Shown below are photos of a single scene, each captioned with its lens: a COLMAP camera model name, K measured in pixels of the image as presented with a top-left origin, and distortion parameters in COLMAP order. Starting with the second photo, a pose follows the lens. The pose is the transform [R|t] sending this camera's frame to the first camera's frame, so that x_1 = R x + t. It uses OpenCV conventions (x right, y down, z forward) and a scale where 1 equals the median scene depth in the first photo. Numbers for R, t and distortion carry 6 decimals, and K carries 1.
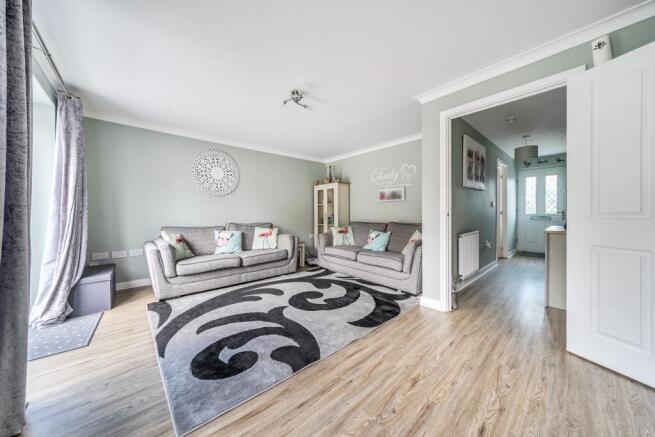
lens RADIAL K [[223.8, 0, 326.1], [0, 223.8, 213.6], [0, 0, 1]] dist [0.000413, 0.000015]
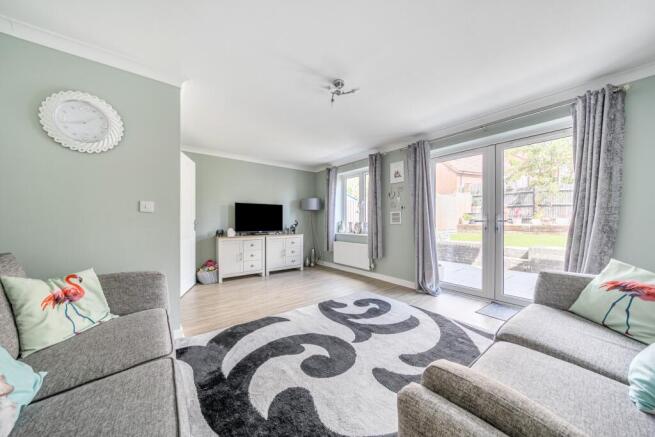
lens RADIAL K [[227.4, 0, 323.2], [0, 227.4, 221.2], [0, 0, 1]] dist [-0.001489, -0.000134]
pose [[-0.997037, 0.000678, 0.076924, -0.120453], [0.001199, 0.999977, 0.006730, -0.015522], [-0.076918, 0.006802, -0.997014, 1.626093]]
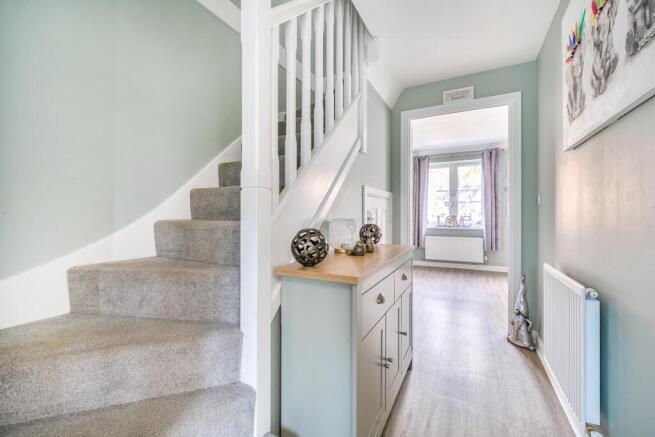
lens RADIAL K [[274.7, 0, 326.3], [0, 274.7, 217.2], [0, 0, 1]] dist [-0.000736, -0.000110]
pose [[-0.932019, 0.006675, -0.362349, 1.306754], [0.003487, 0.999949, 0.009451, -0.004986], [0.362393, 0.007544, -0.931995, 1.421269]]
